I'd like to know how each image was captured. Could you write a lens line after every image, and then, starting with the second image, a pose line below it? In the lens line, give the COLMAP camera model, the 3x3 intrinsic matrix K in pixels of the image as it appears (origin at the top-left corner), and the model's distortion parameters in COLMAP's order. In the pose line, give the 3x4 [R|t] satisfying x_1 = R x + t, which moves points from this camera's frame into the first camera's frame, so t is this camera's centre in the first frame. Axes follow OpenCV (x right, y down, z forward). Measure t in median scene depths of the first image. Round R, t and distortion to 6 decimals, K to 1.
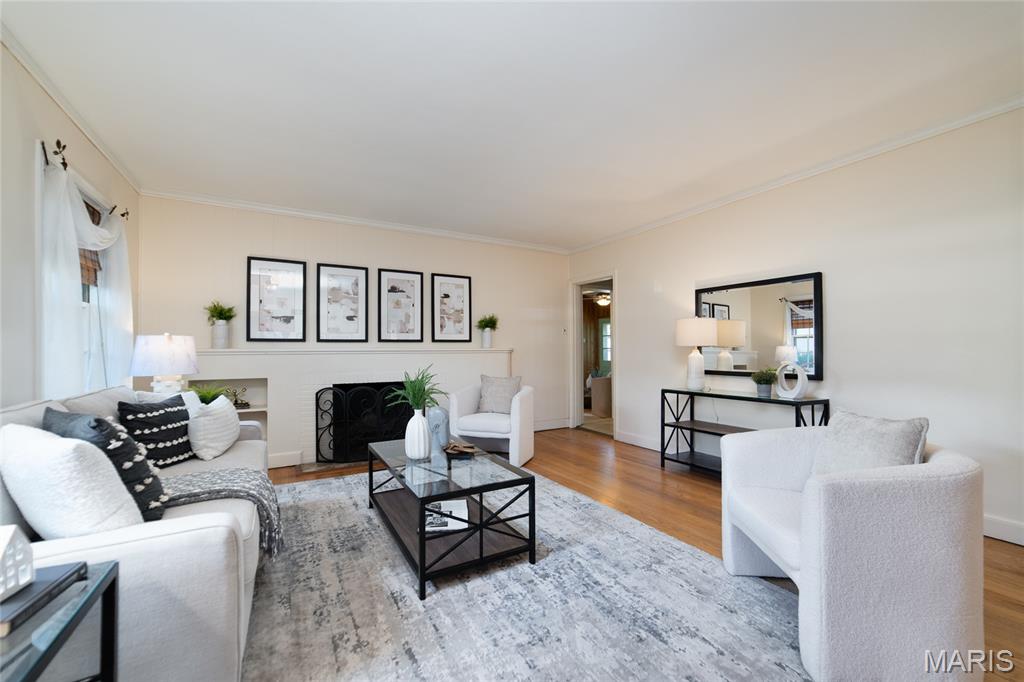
lens RADIAL K [[399.1, 0, 523.9], [0, 399.1, 336.3], [0, 0, 1]] dist [-0.015146, 0.006045]
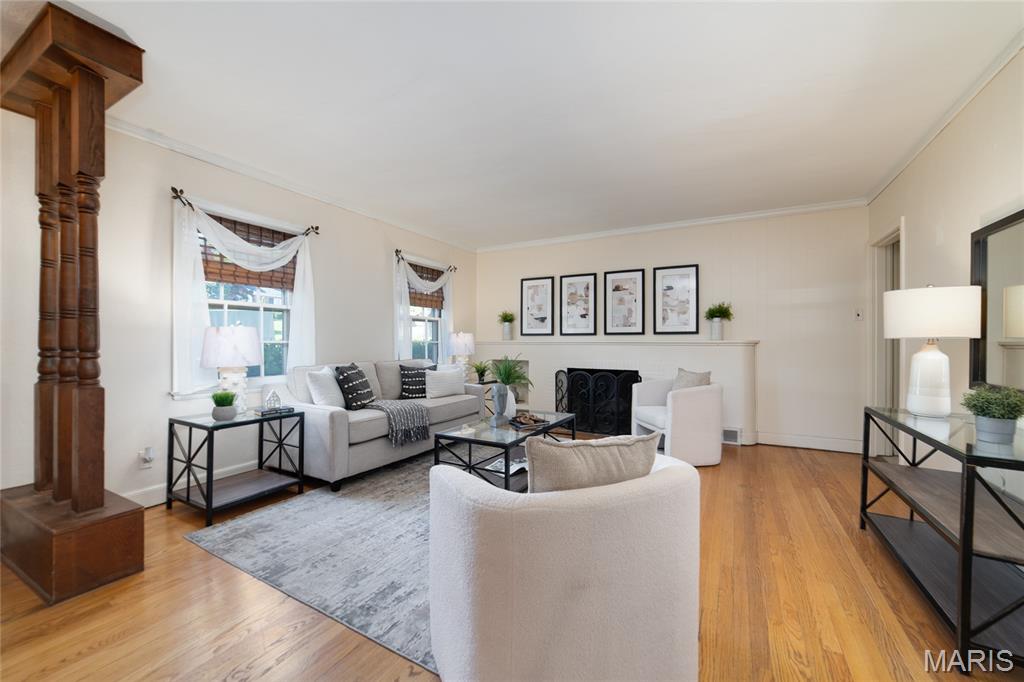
lens RADIAL K [[399.1, 0, 523.9], [0, 399.1, 336.3], [0, 0, 1]] dist [-0.015146, 0.006045]
pose [[0.531470, -0.006939, -0.847049, 0.505386], [0.025353, 0.999649, 0.007718, 0.003115], [0.846698, -0.025577, 0.531459, 0.176099]]
